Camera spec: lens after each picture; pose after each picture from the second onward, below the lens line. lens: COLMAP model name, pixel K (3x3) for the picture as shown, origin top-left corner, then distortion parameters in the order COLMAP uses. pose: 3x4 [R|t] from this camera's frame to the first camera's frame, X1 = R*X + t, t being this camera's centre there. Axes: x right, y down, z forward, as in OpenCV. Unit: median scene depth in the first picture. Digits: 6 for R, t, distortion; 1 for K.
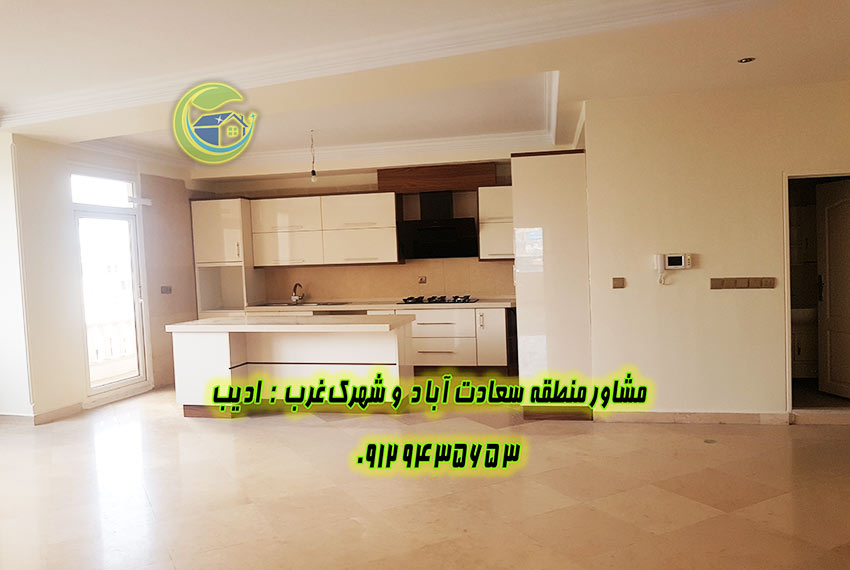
lens RADIAL K [[626.8, 0, 425.0], [0, 626.8, 281.8], [0, 0, 1]] dist [-0.002363, -0.000635]
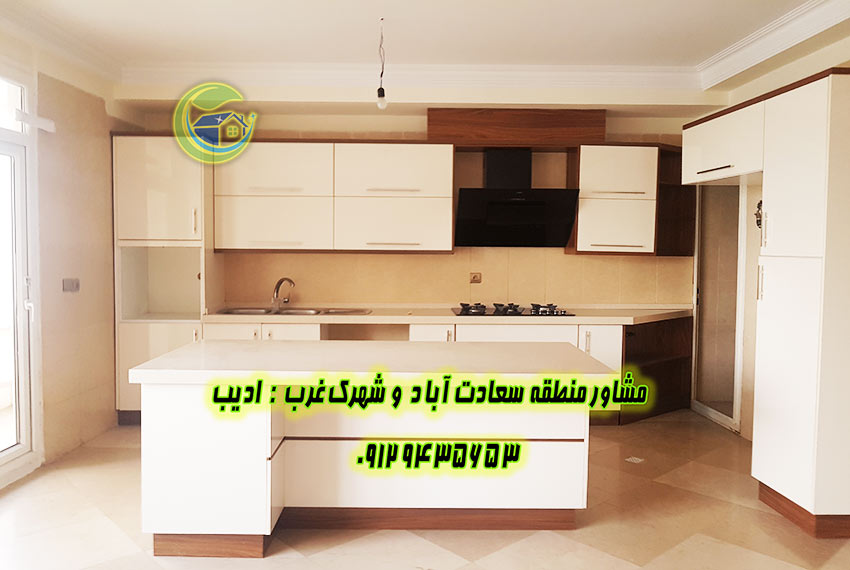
lens RADIAL K [[646.8, 0, 424.5], [0, 646.8, 258.0], [0, 0, 1]] dist [0.000208, -0.000904]
pose [[0.974125, 0.034920, 0.223297, -0.223473], [-0.029953, 0.999224, -0.025593, -0.005767], [-0.224017, 0.018243, 0.974414, 0.343931]]
